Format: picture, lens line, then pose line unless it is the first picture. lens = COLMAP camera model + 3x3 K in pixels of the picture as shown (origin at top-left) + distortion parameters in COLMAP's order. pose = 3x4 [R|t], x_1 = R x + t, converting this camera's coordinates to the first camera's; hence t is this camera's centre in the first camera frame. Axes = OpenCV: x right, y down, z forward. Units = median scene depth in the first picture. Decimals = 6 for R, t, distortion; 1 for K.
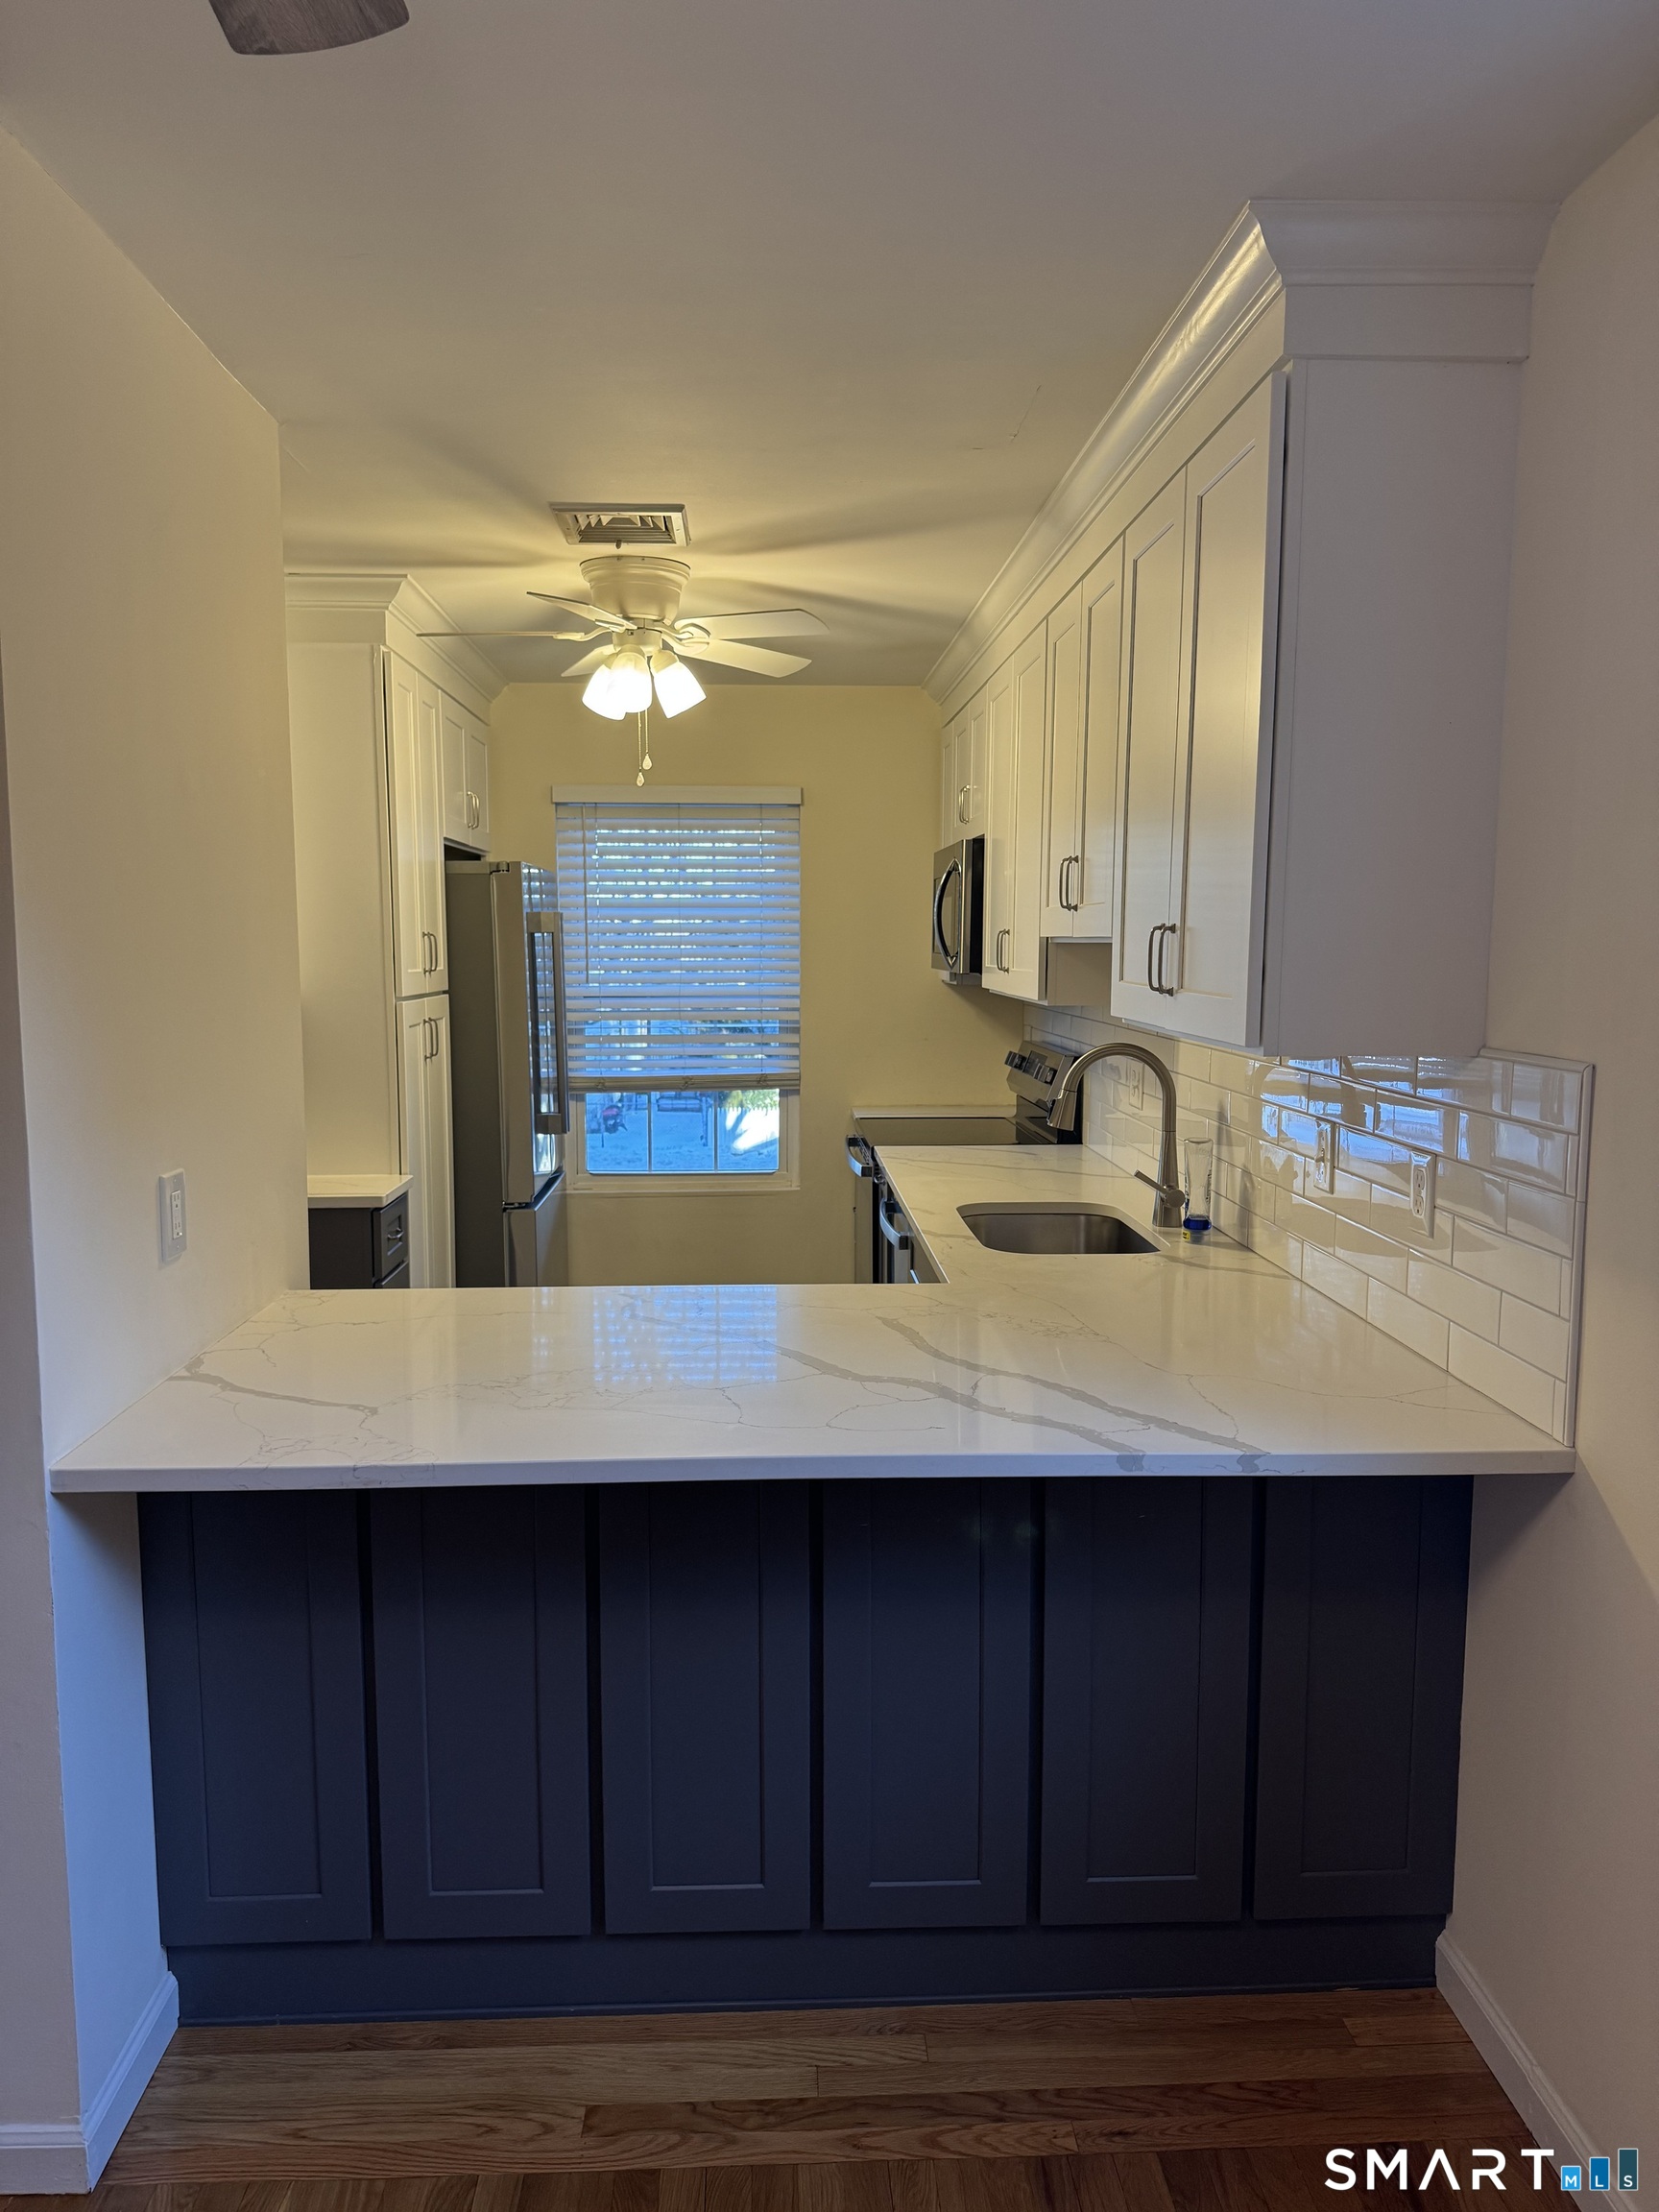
lens RADIAL K [[1540.7, 0, 833.2], [0, 1540.7, 1107.9], [0, 0, 1]] dist [0.007465, -0.012938]
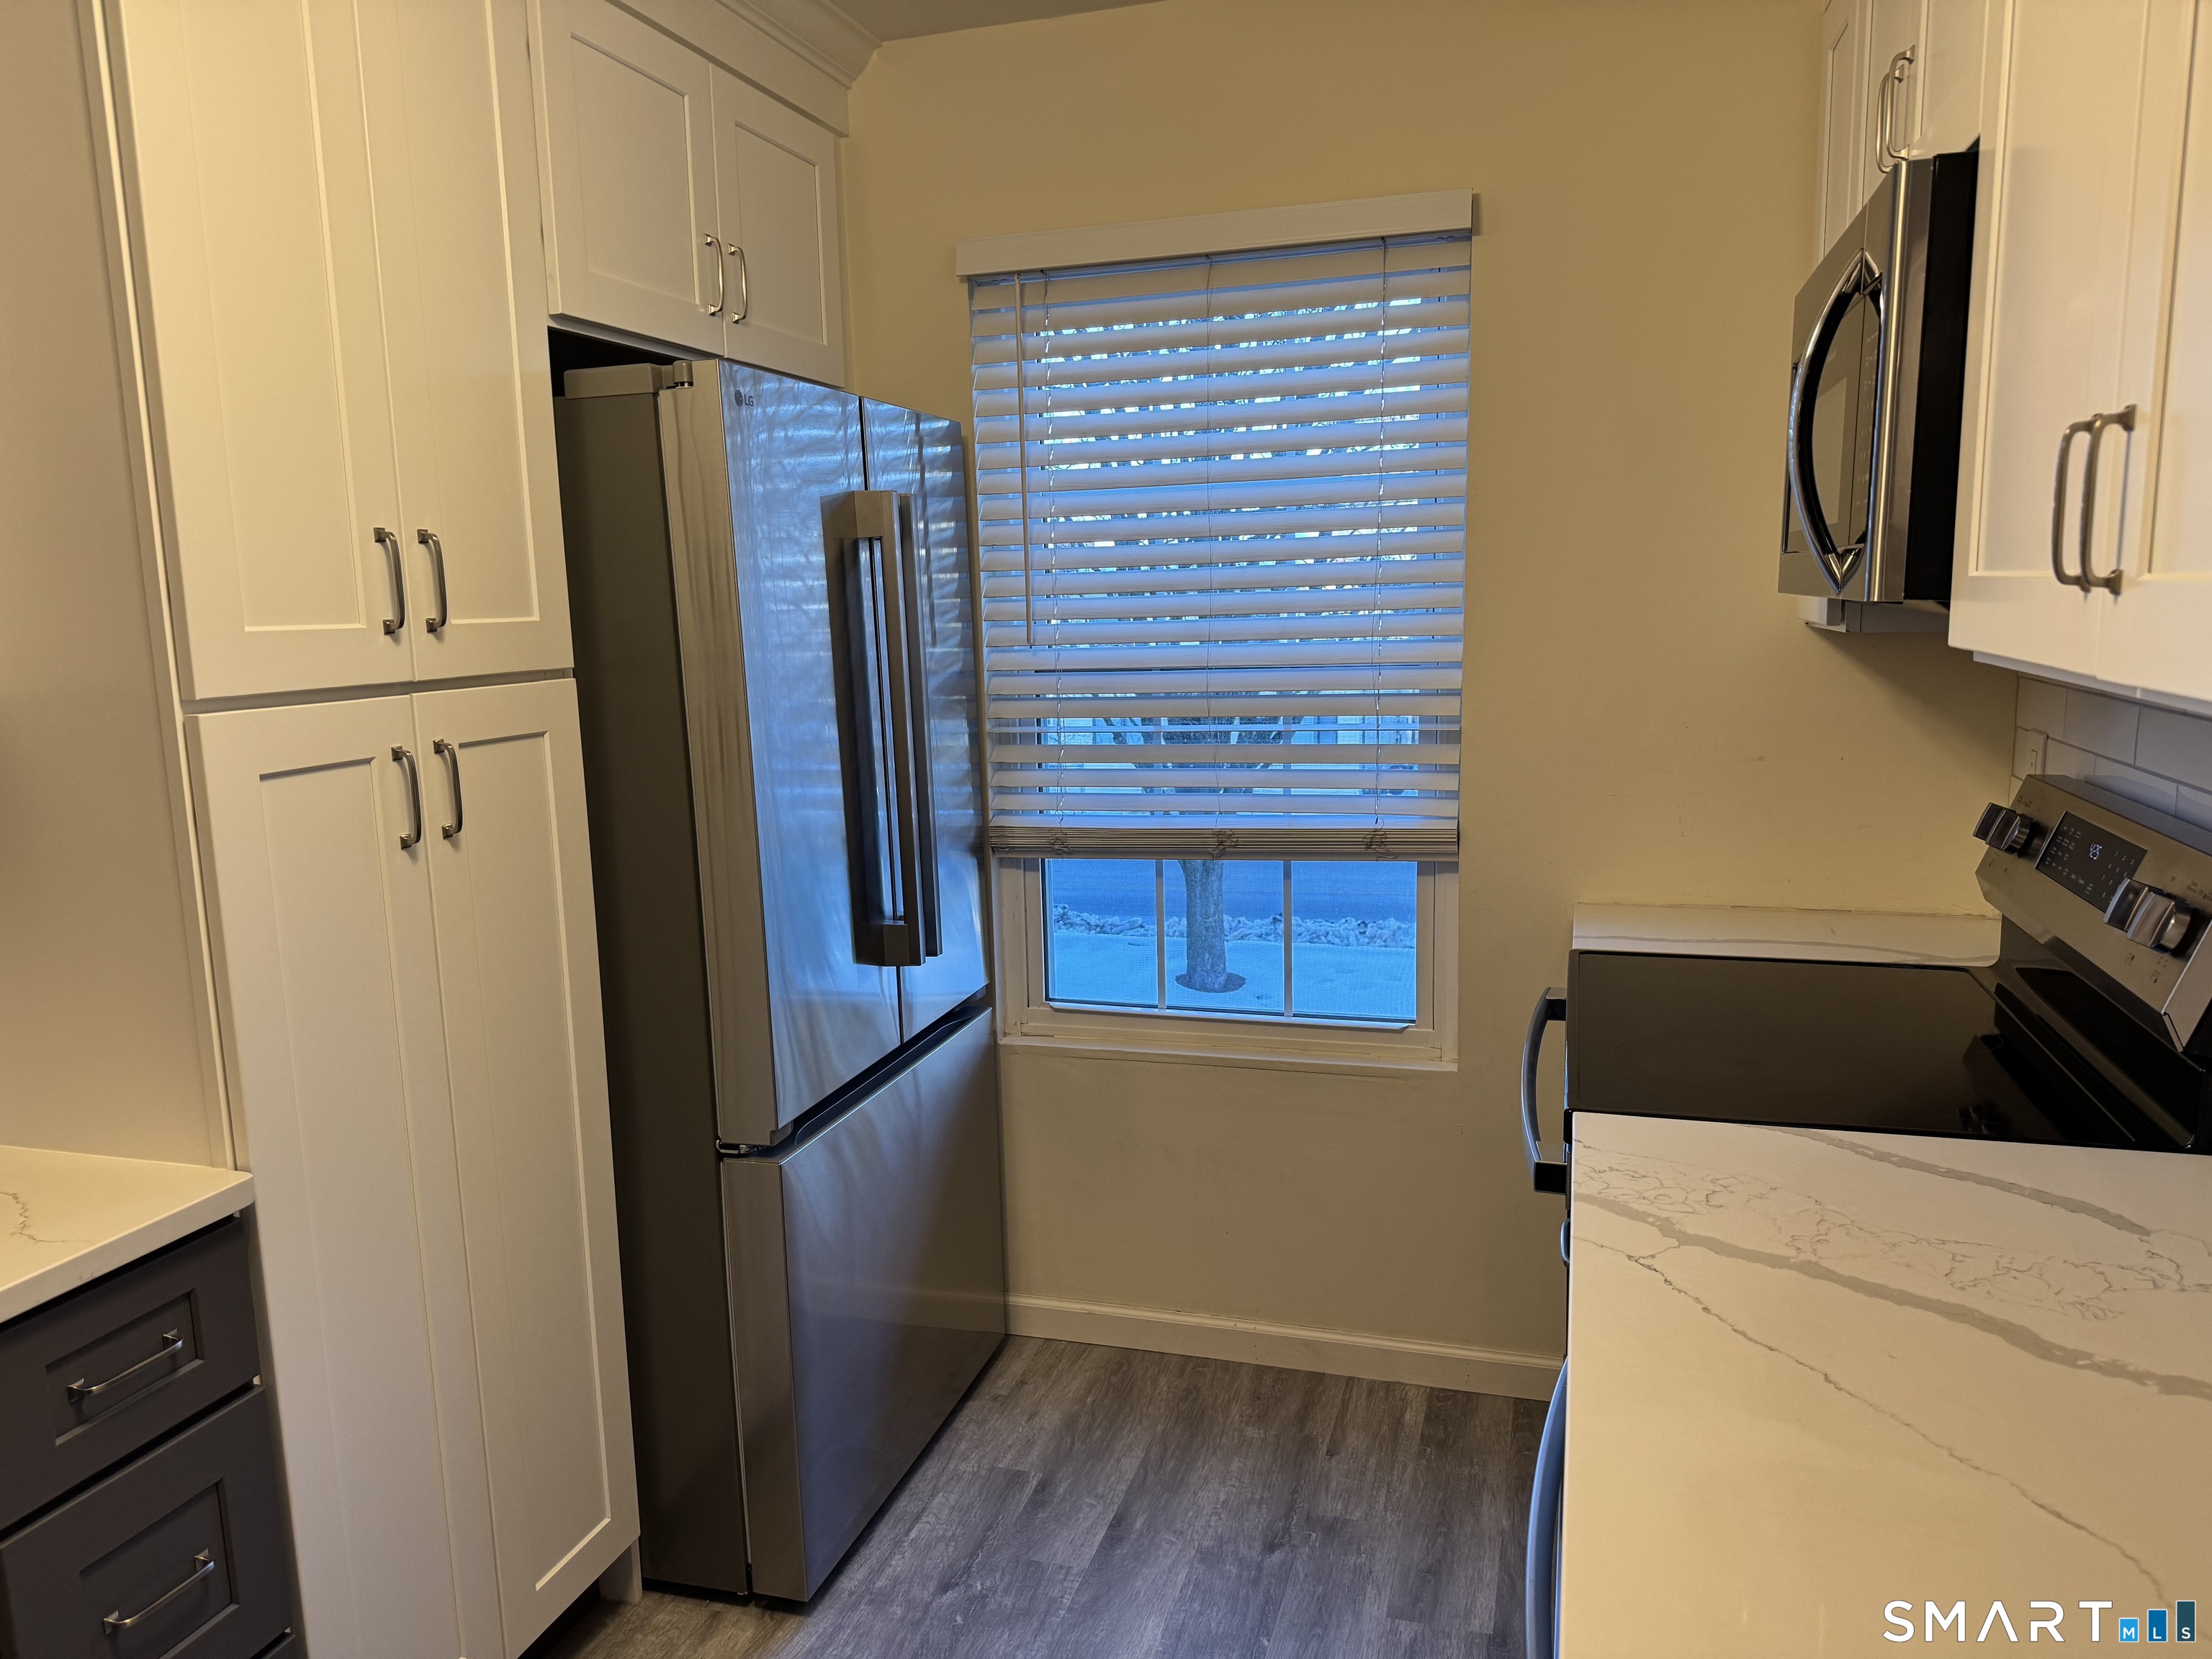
lens RADIAL K [[1540.7, 0, 1088.5], [0, 1540.7, 848.5], [0, 0, 1]] dist [0.007465, -0.012938]
pose [[0.937941, 0.030794, -0.345426, 0.036427], [-0.009650, 0.997982, 0.062765, -0.047918], [0.346661, -0.055536, 0.936345, 0.560331]]
